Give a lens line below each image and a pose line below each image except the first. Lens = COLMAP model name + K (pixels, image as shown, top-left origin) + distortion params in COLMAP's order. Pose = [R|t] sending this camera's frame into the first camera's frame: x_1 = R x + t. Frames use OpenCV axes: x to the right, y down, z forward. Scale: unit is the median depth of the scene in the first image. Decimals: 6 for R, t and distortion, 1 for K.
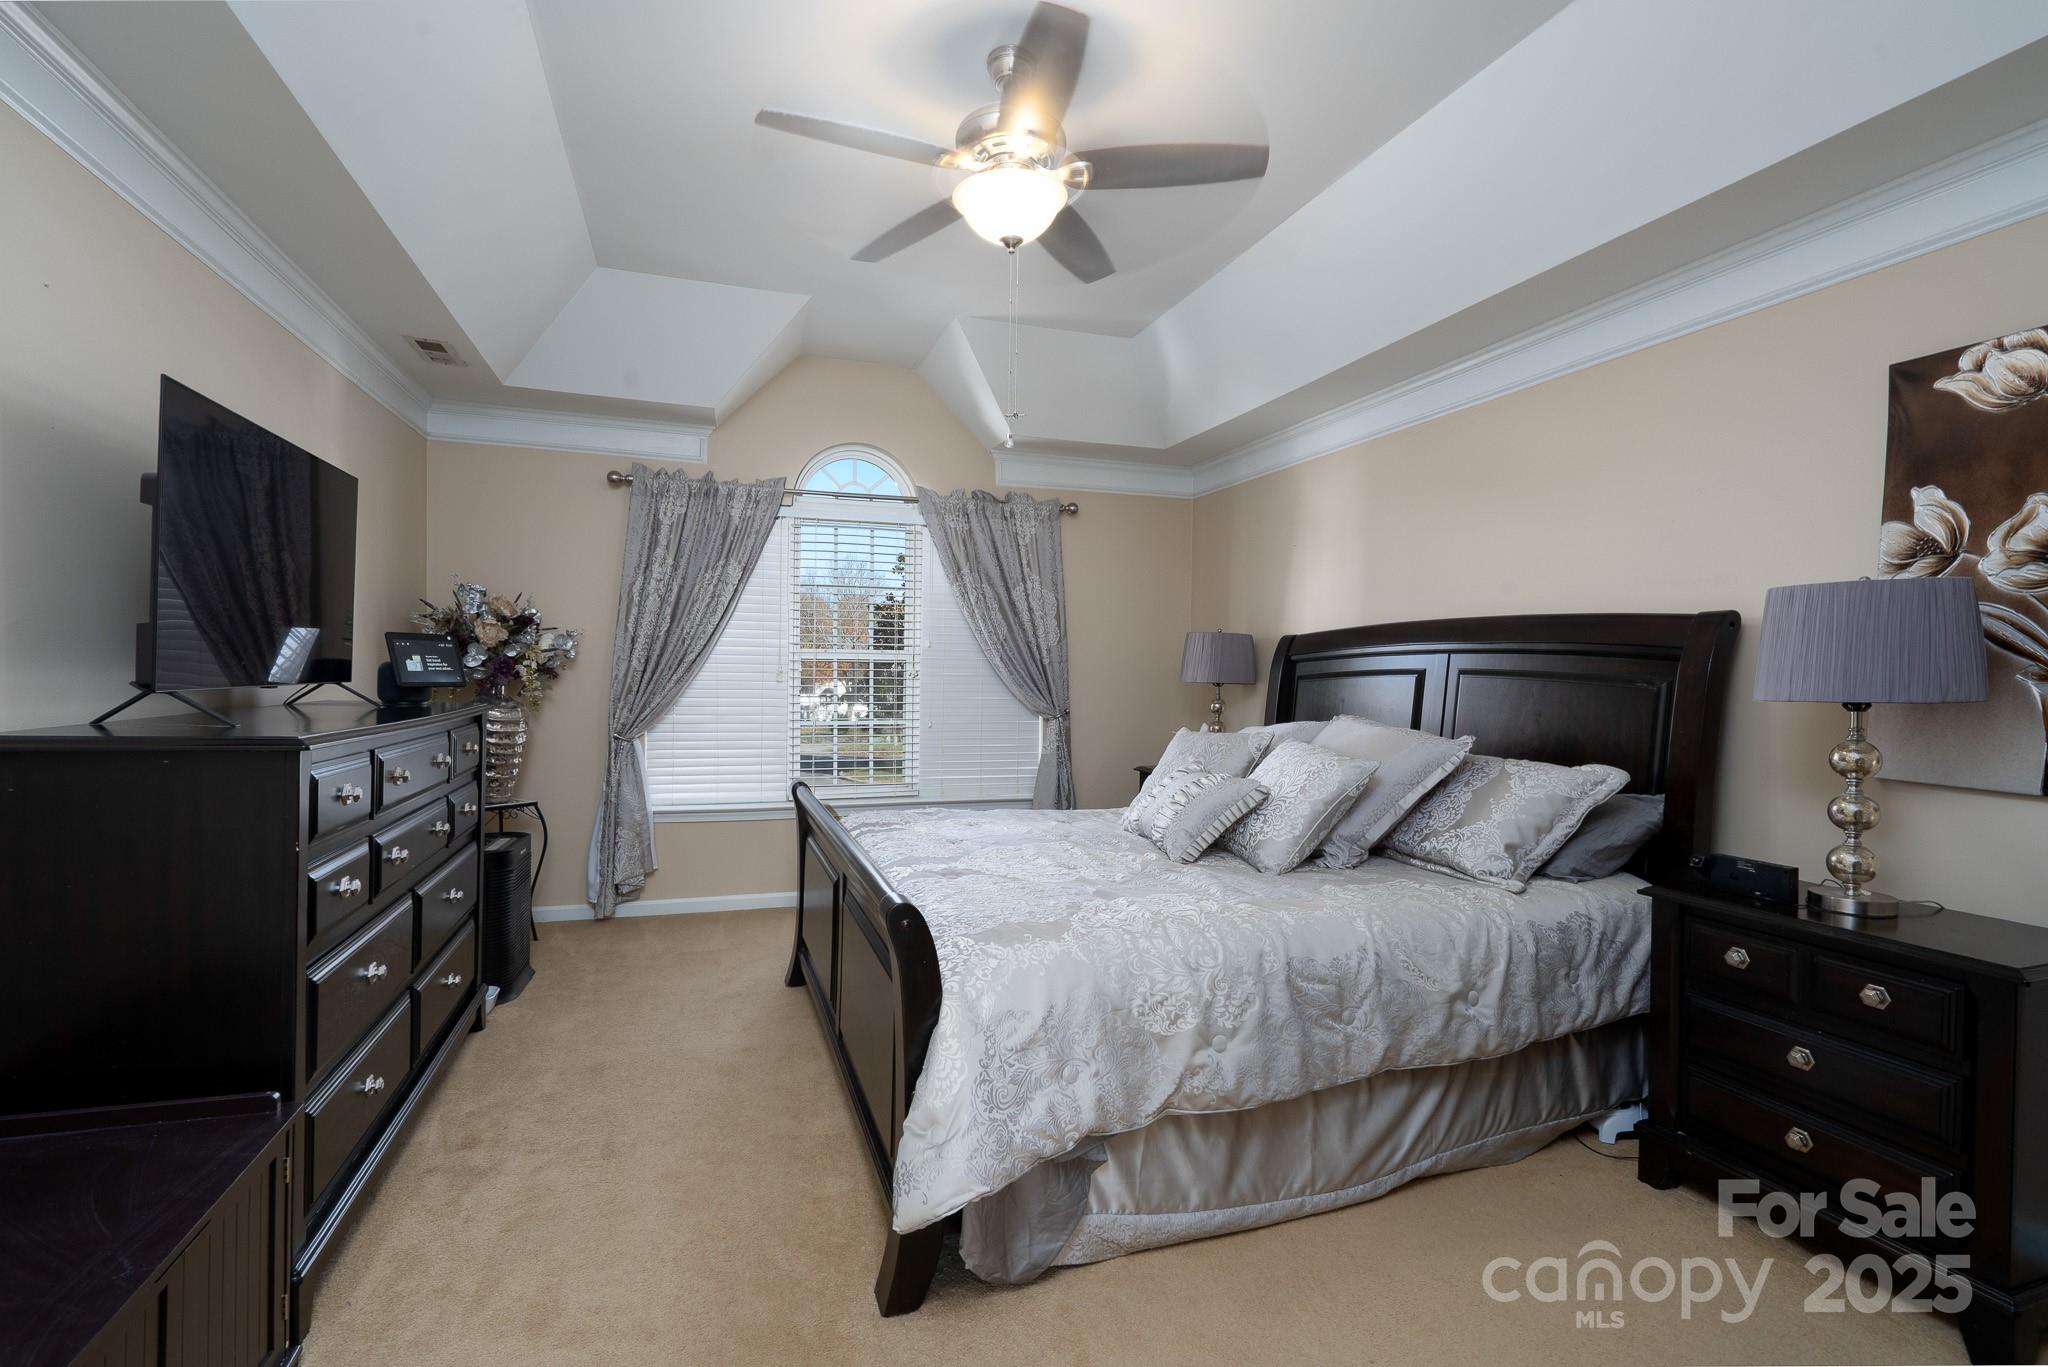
lens RADIAL K [[932.8, 0, 1008.9], [0, 932.8, 683.4], [0, 0, 1]] dist [0.000688, 0.000122]
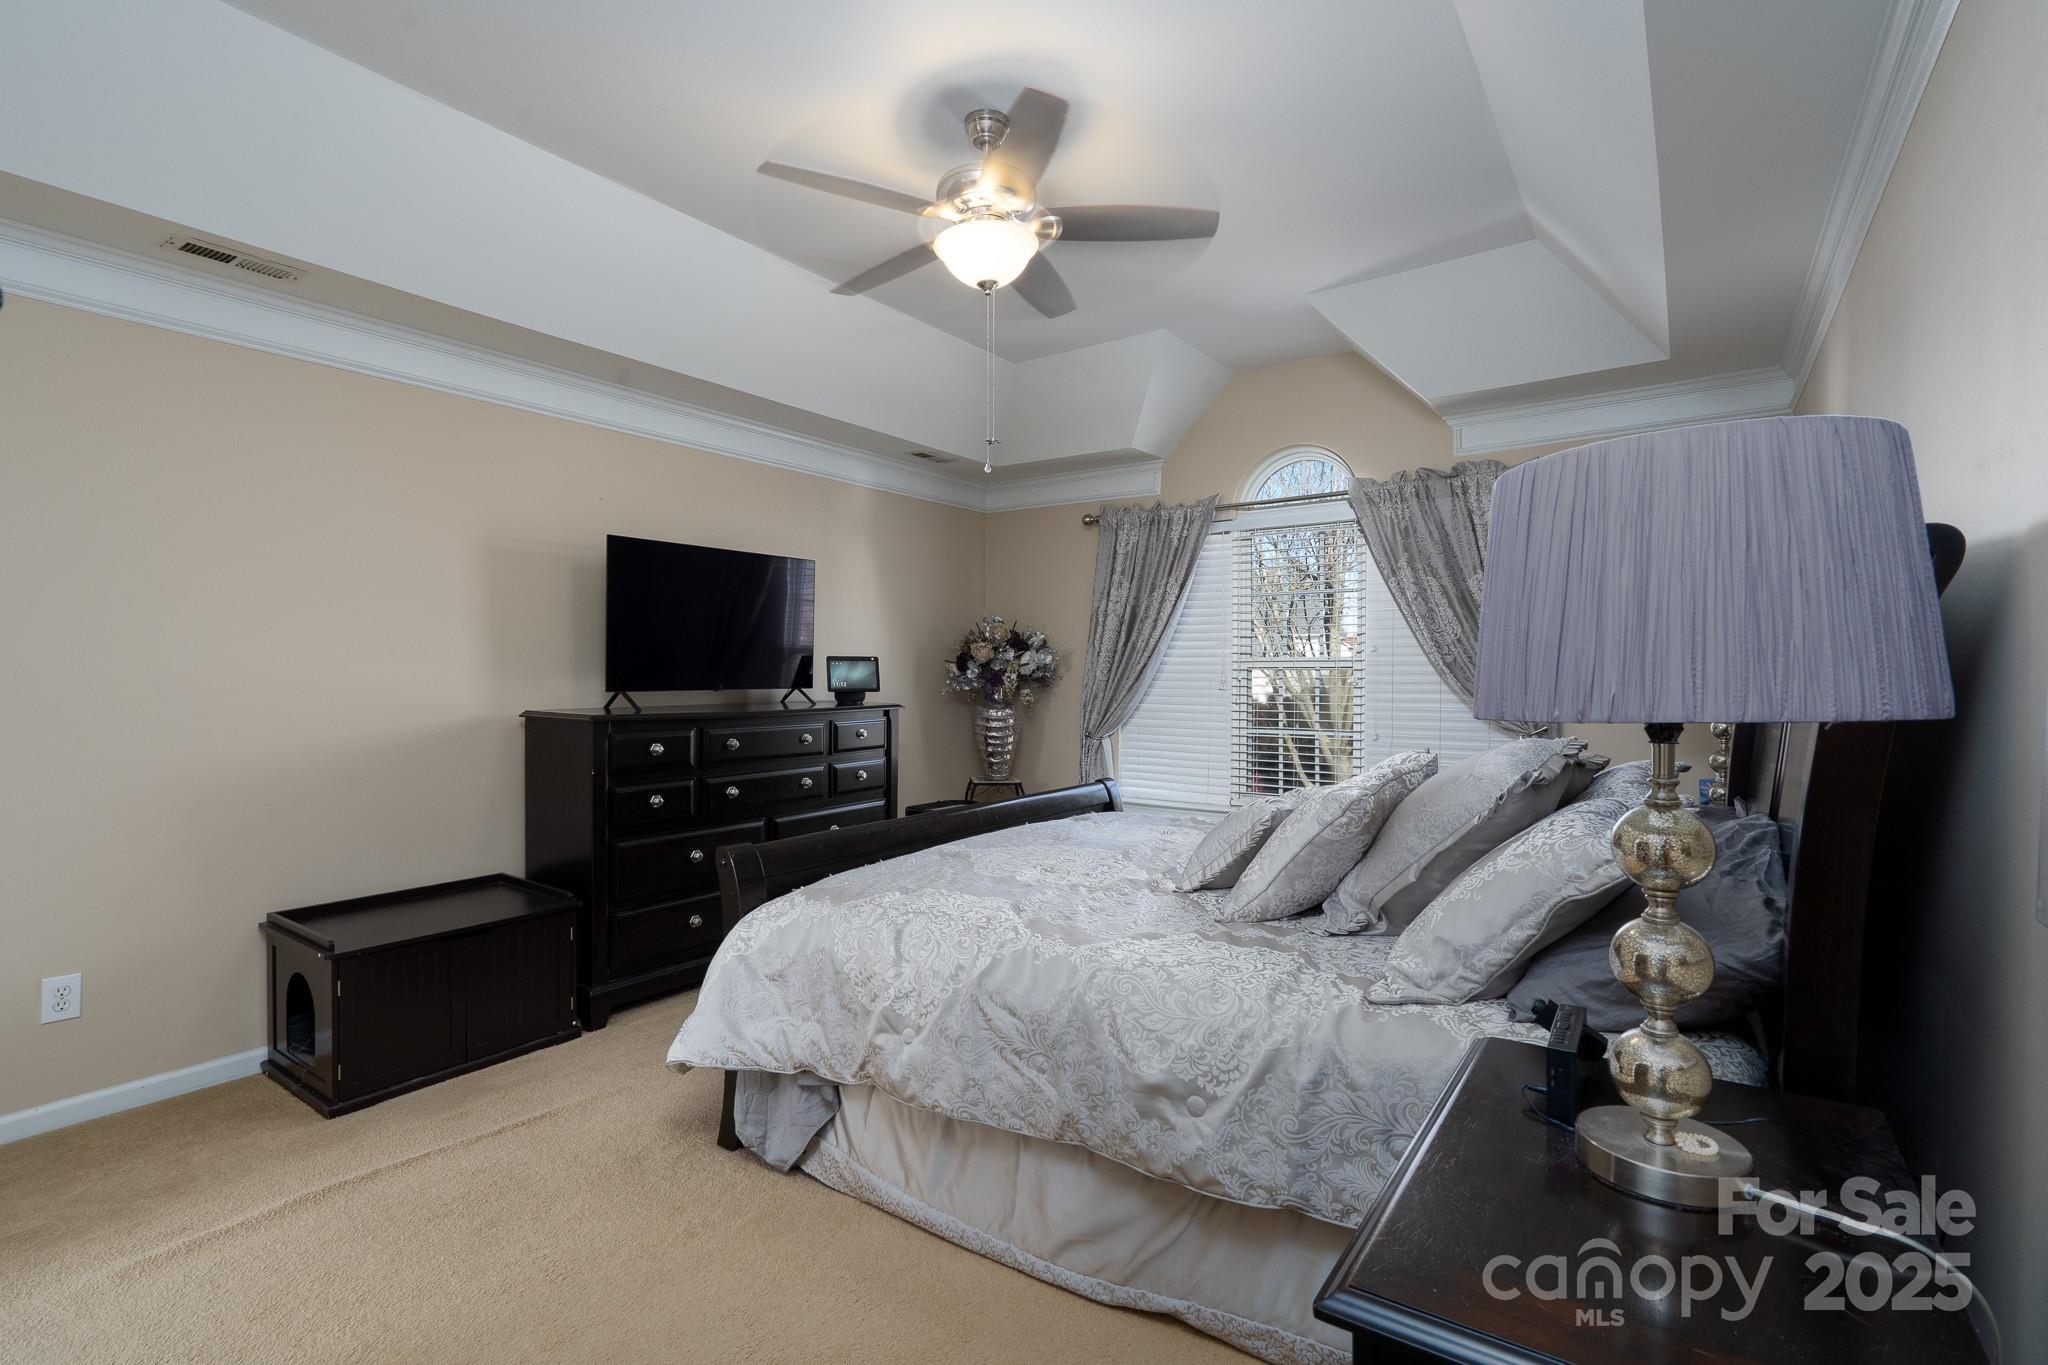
lens RADIAL K [[932.8, 0, 1008.9], [0, 932.8, 682.4], [0, 0, 1]] dist [0.000688, 0.000122]
pose [[0.591490, -0.004497, -0.806299, 0.486131], [-0.007867, 0.999905, -0.011348, 0.003588], [0.806274, 0.013056, 0.591399, 0.207397]]
